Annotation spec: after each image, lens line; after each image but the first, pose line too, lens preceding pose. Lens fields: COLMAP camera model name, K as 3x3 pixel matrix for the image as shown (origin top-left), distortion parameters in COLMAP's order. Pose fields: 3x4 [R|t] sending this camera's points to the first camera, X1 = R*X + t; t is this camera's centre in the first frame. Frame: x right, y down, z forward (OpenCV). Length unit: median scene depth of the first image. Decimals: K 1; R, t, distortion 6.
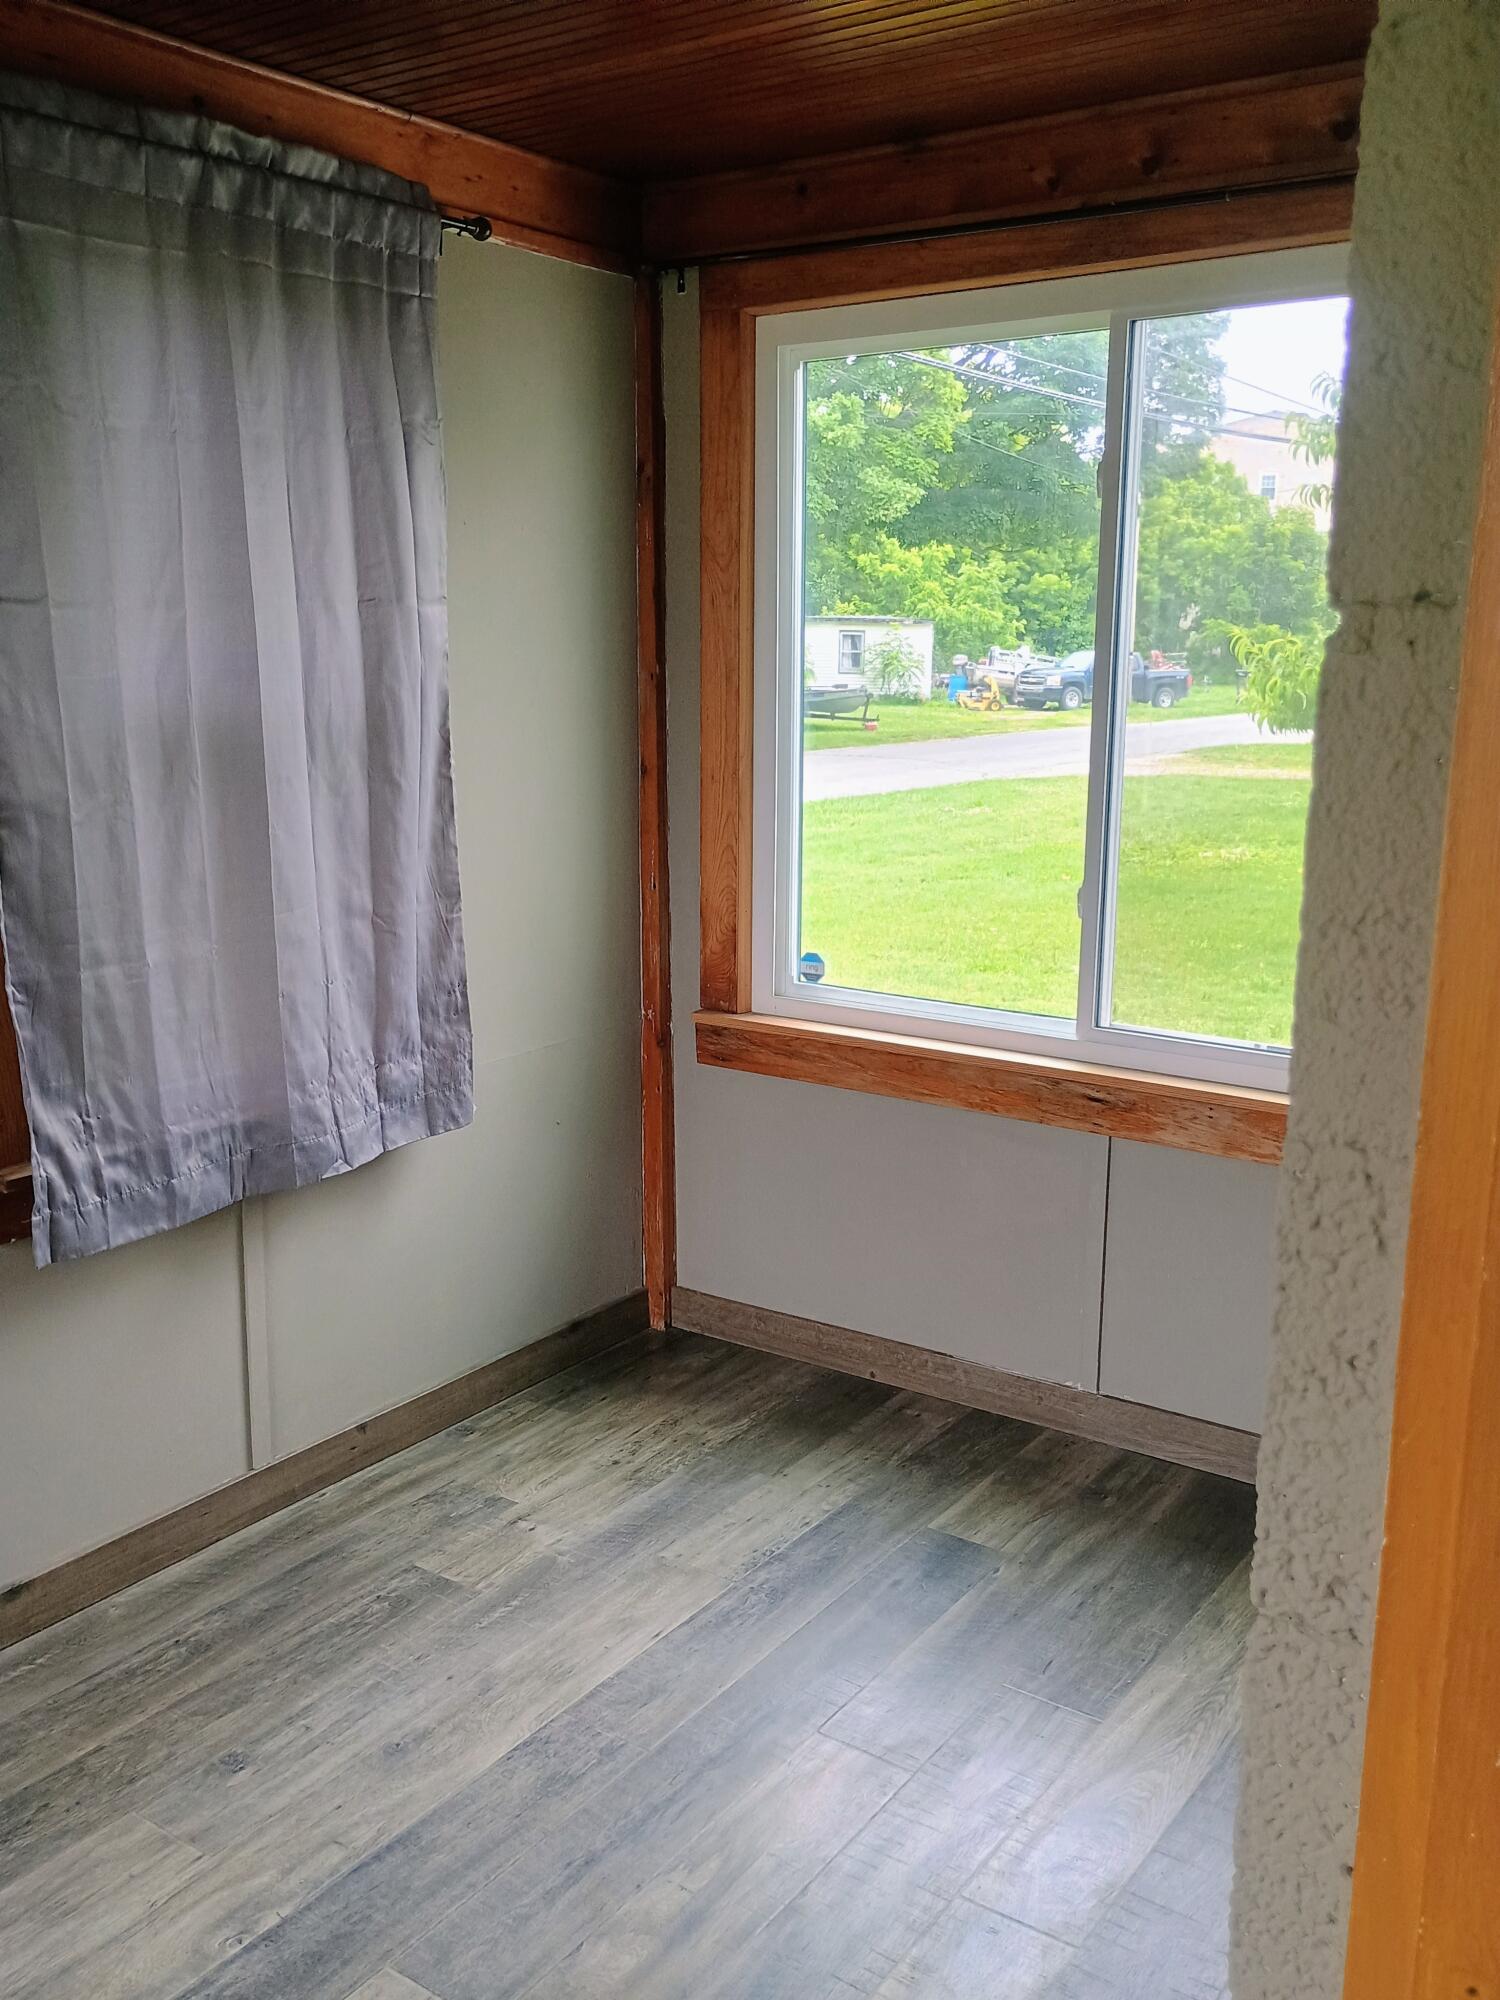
lens RADIAL K [[1763.8, 0, 744.3], [0, 1763.8, 1002.4], [0, 0, 1]] dist [0.034780, -0.009781]
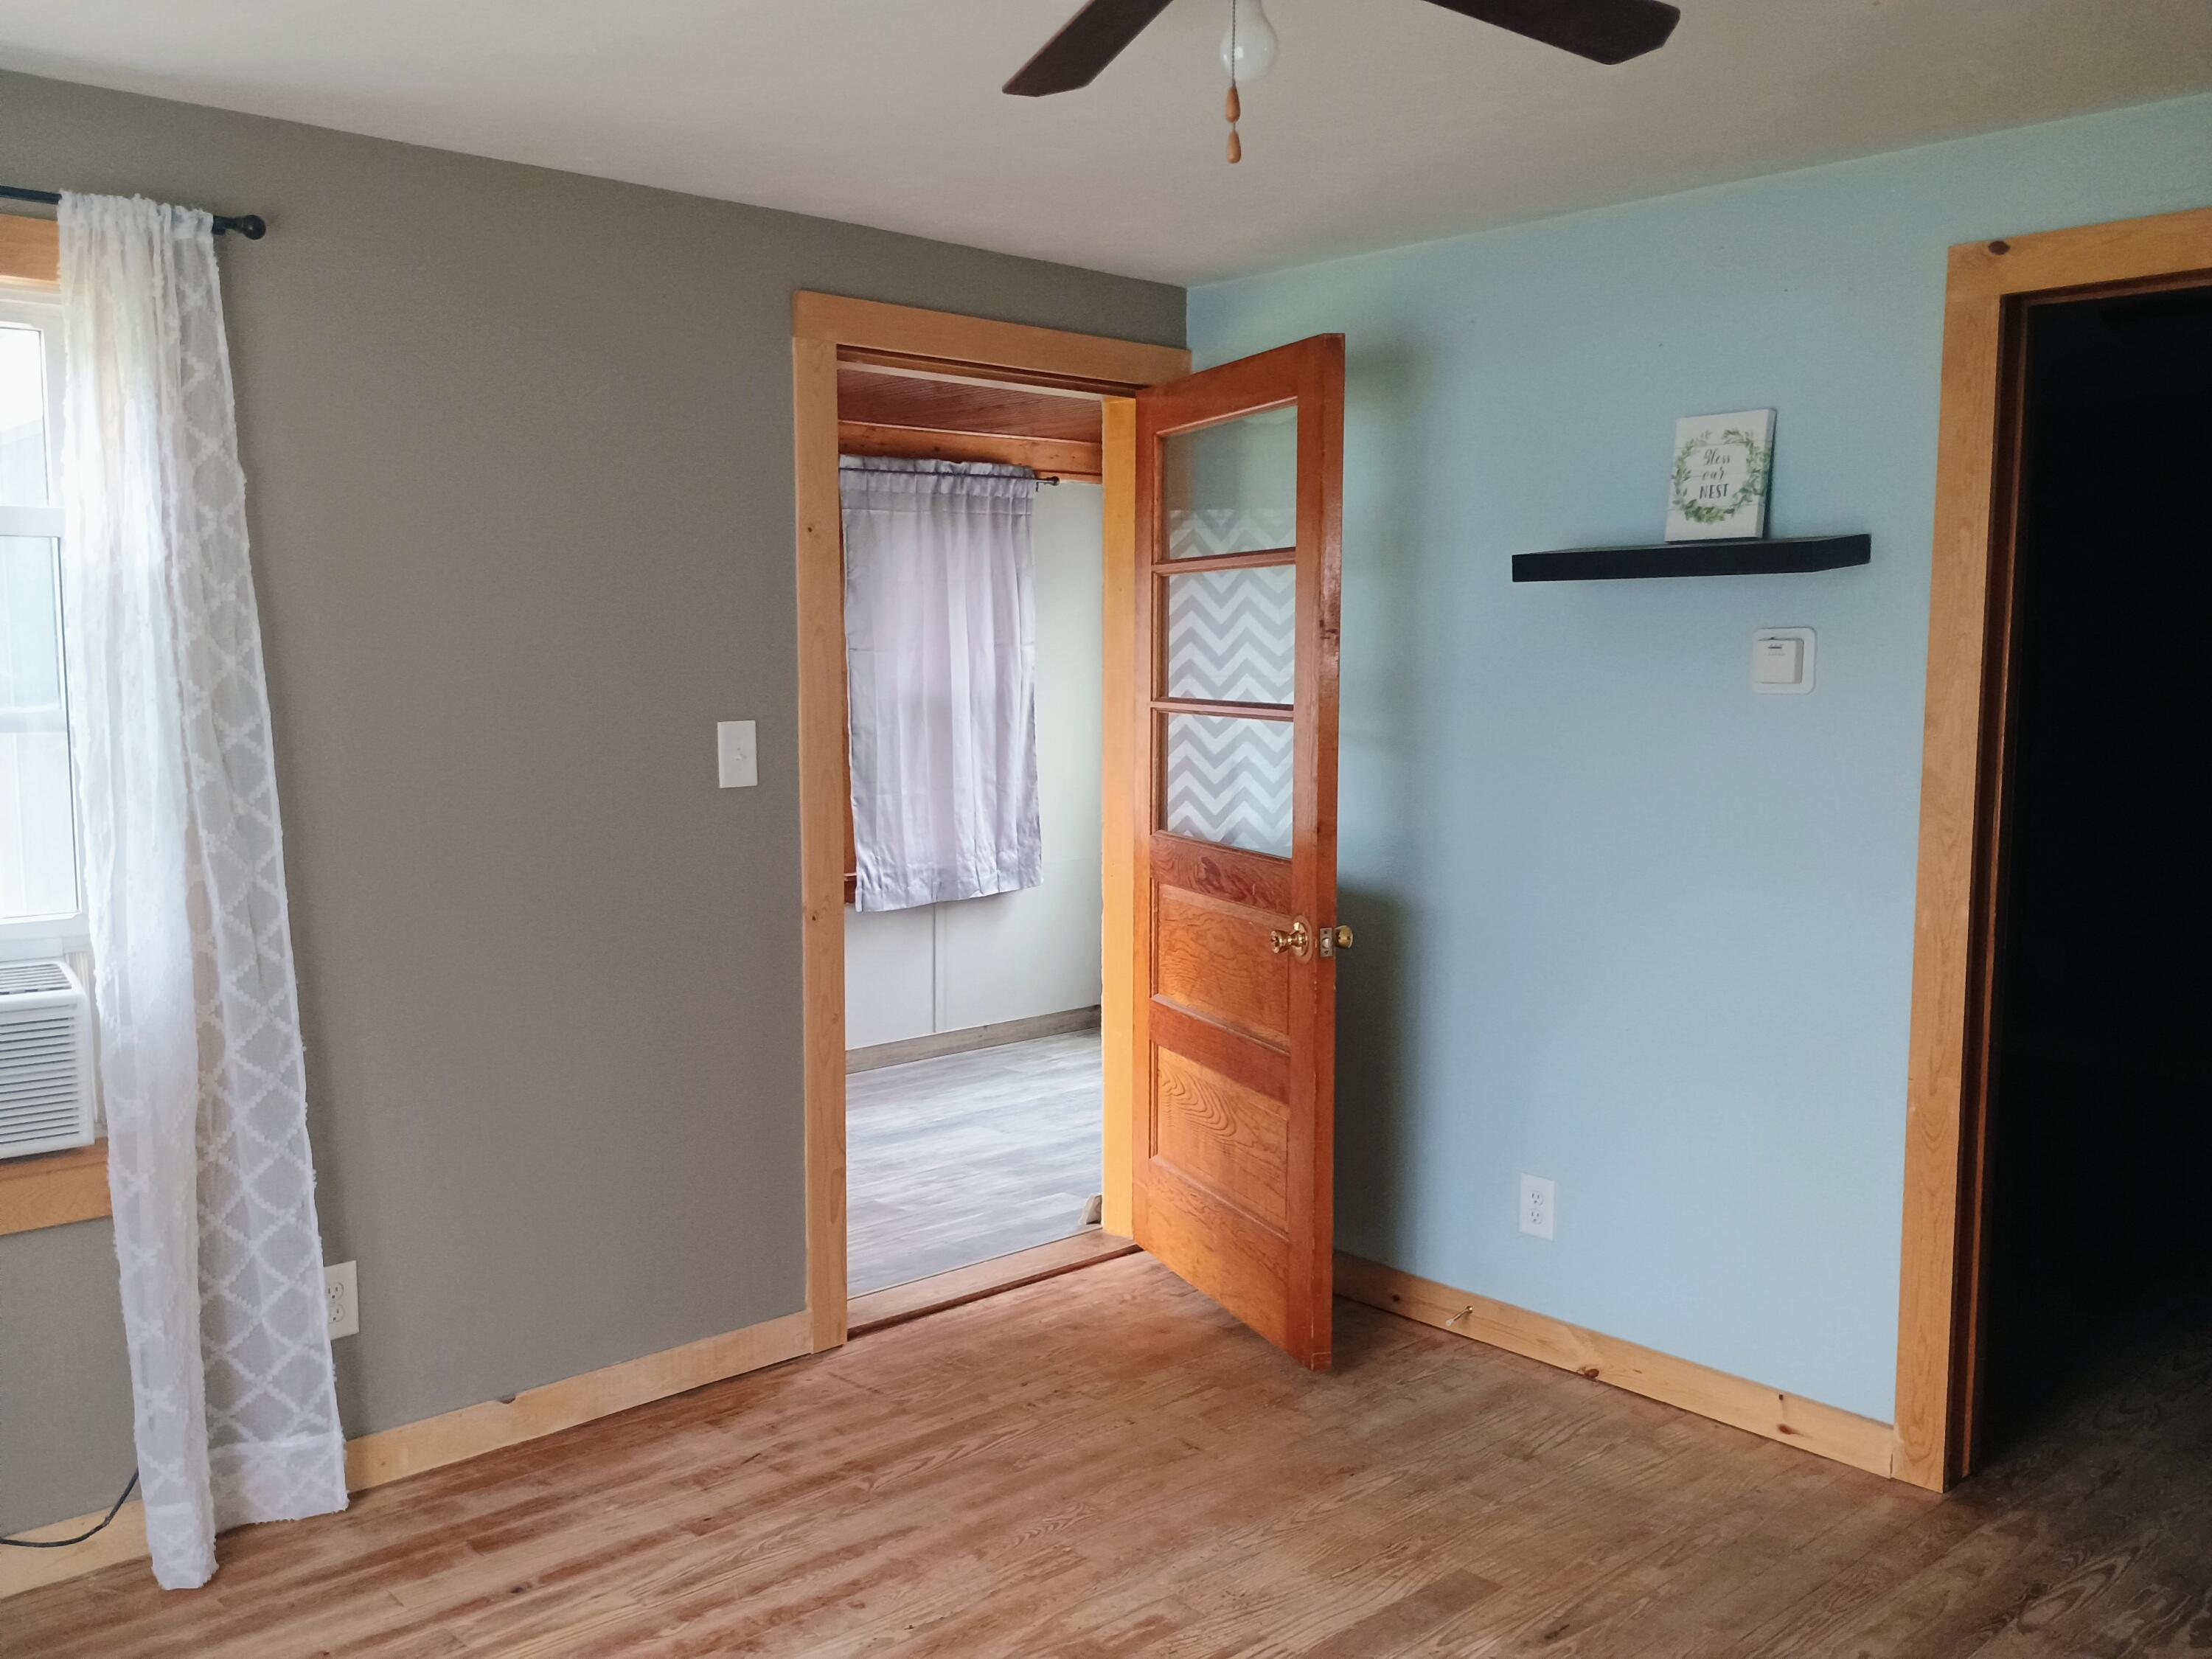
lens RADIAL K [[1950.7, 0, 1107.3], [0, 1950.7, 832.8], [0, 0, 1]] dist [0.034780, -0.009781]
pose [[0.982831, 0.008071, -0.184333, 0.410451], [-0.027841, 0.994091, -0.104921, 0.287543], [0.182397, 0.108252, 0.977248, -1.477975]]
